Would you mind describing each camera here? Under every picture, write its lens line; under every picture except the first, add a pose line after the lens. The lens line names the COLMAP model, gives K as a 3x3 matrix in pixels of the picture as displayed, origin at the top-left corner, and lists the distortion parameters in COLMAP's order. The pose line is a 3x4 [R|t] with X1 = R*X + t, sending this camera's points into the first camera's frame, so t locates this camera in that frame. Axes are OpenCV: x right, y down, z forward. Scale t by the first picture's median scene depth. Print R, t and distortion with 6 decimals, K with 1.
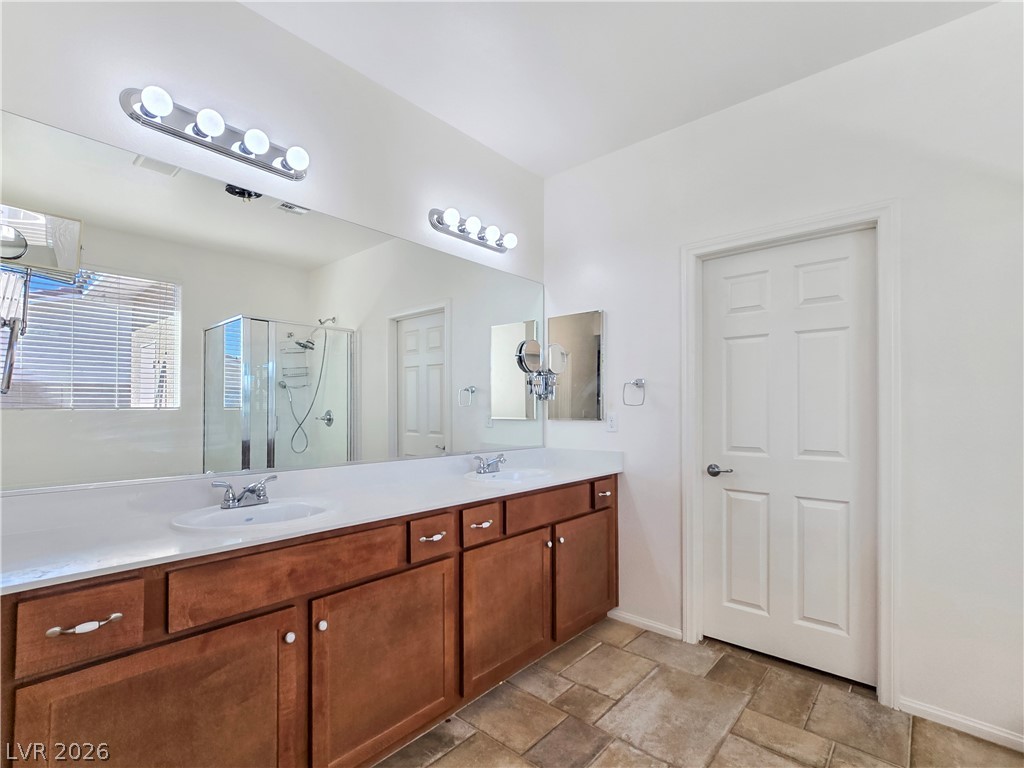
lens RADIAL K [[511.2, 0, 508.9], [0, 511.2, 405.0], [0, 0, 1]] dist [0.001888, 0.001587]
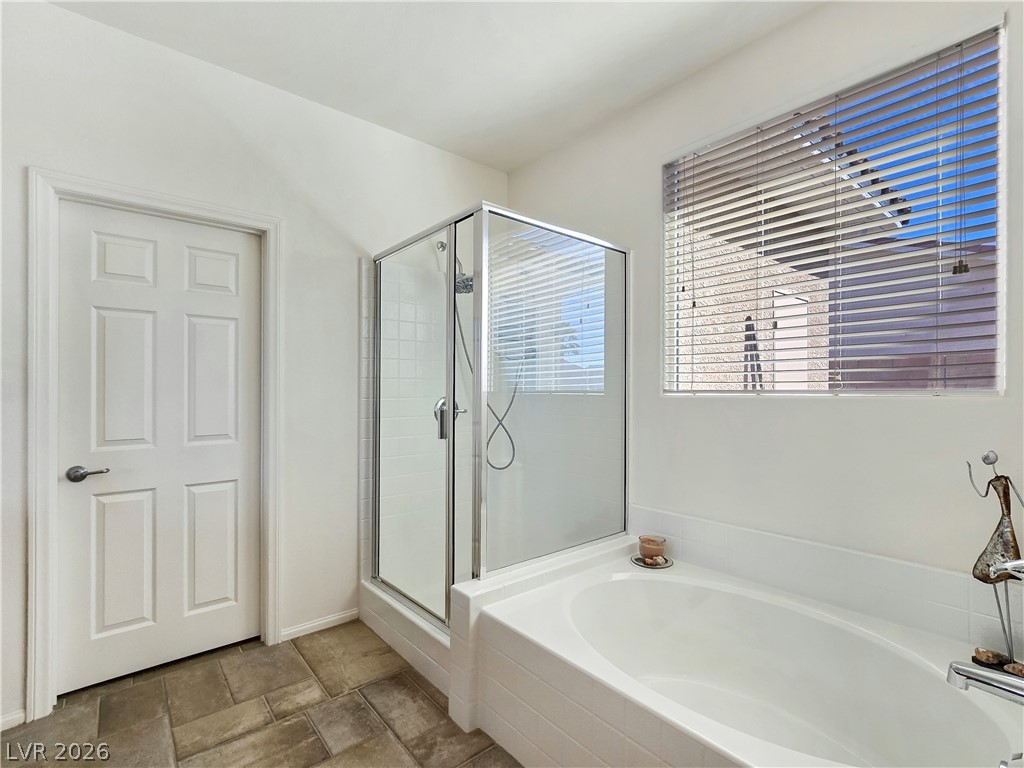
lens RADIAL K [[495.1, 0, 517.7], [0, 495.1, 390.4], [0, 0, 1]] dist [-0.001803, 0.000416]
pose [[0.115257, 0.000765, 0.993335, -0.325265], [-0.000581, 1.000000, -0.000703, 0.001333], [-0.993336, -0.000496, 0.115257, 0.300332]]
